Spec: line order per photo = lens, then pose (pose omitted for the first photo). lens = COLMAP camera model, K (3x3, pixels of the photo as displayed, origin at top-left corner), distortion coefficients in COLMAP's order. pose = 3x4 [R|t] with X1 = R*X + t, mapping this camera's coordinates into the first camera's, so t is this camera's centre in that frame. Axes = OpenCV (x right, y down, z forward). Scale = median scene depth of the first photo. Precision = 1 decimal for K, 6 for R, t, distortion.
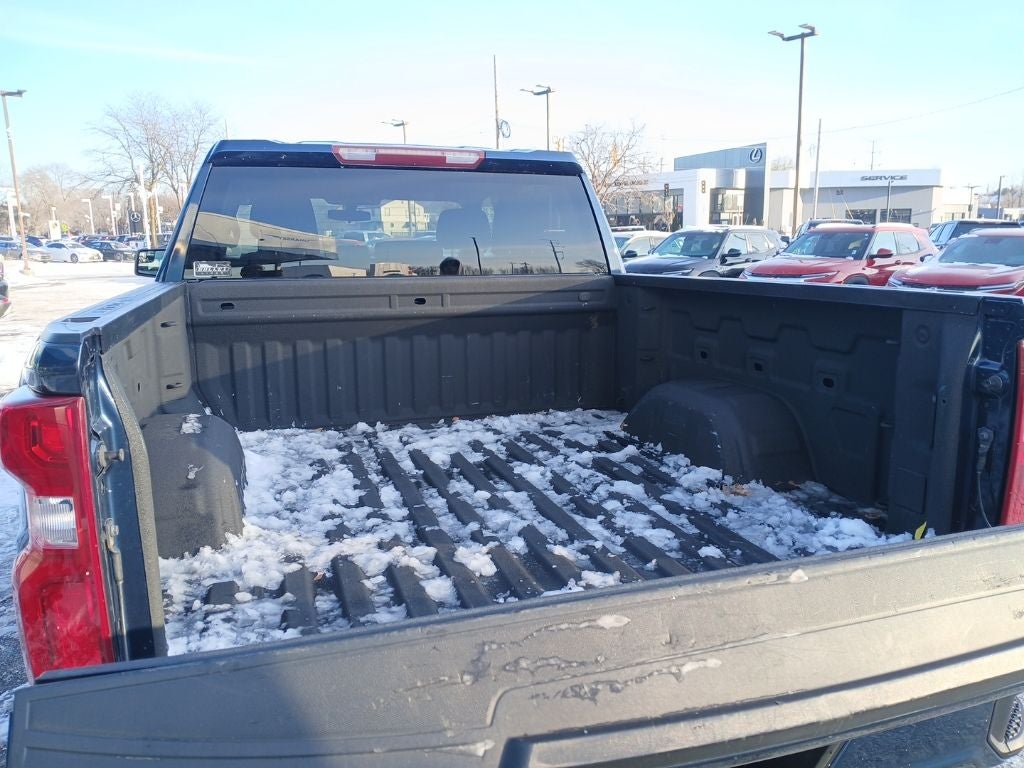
lens RADIAL K [[778.8, 0, 514.9], [0, 778.8, 380.3], [0, 0, 1]] dist [0.050753, -0.096370]
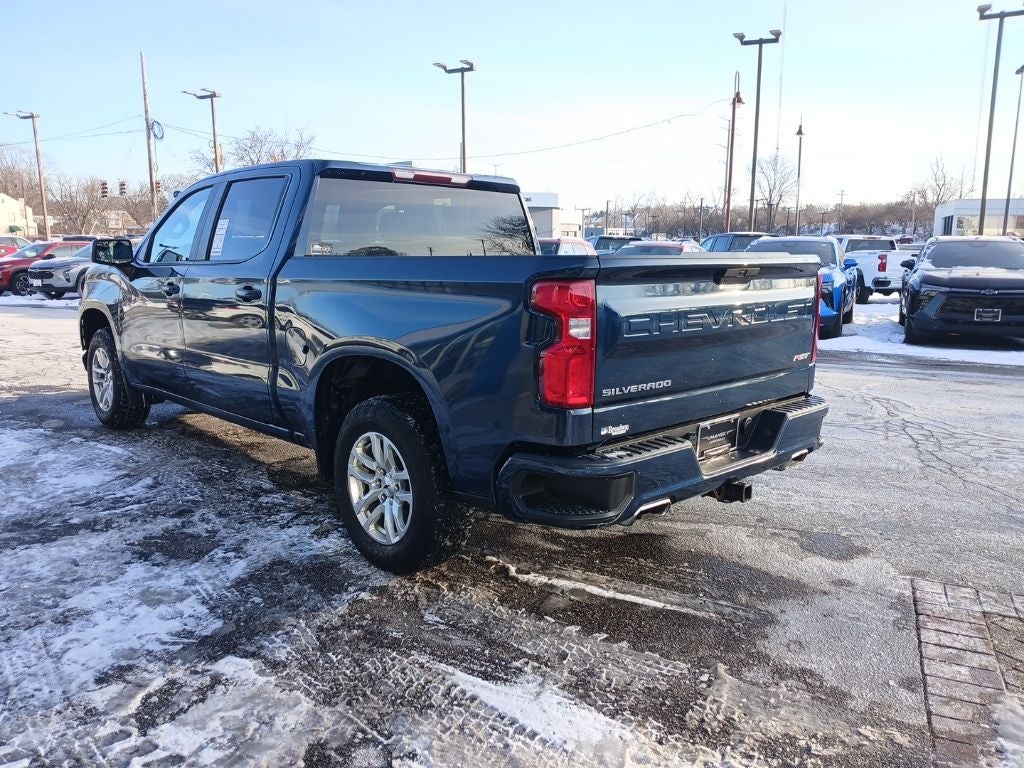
lens RADIAL K [[778.8, 0, 510.7], [0, 778.8, 380.4], [0, 0, 1]] dist [0.050753, -0.096370]
pose [[0.907334, -0.057418, 0.416471, -0.037706], [0.063638, 0.997972, -0.001056, 0.006169], [-0.415566, 0.027461, 0.909148, -0.022575]]
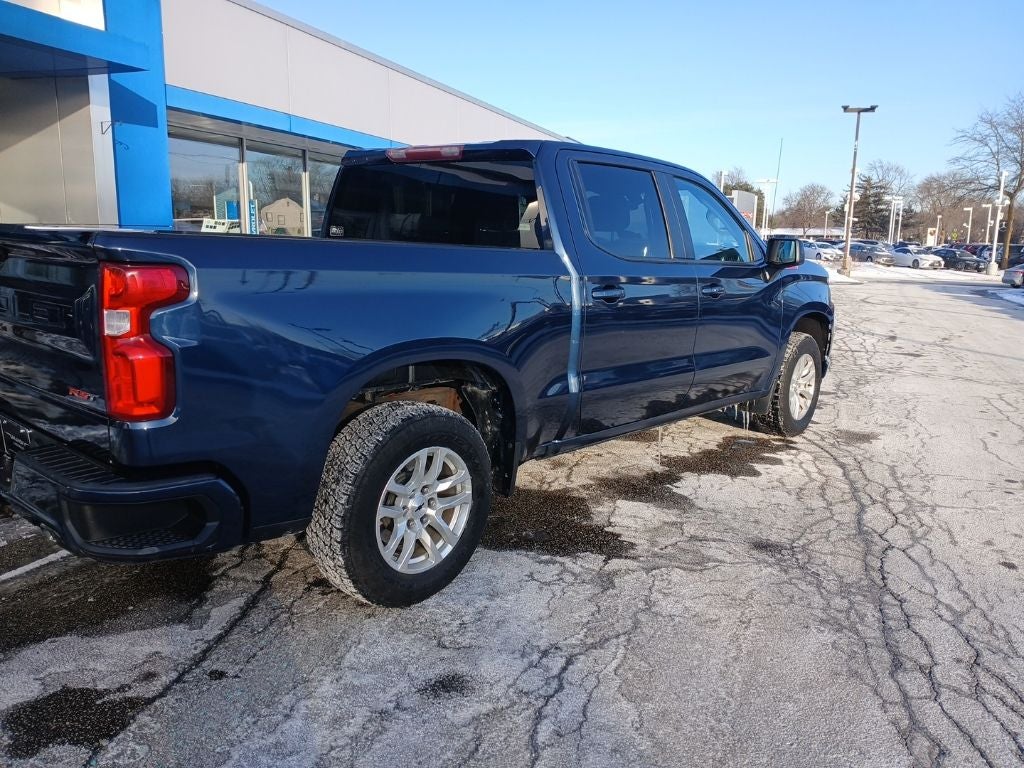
lens RADIAL K [[778.8, 0, 516.7], [0, 778.8, 381.8], [0, 0, 1]] dist [0.050753, -0.096370]
pose [[0.507969, 0.184997, -0.841275, 0.065648], [-0.193163, 0.976256, 0.098046, -0.004129], [0.839438, 0.112698, 0.531642, 0.028022]]
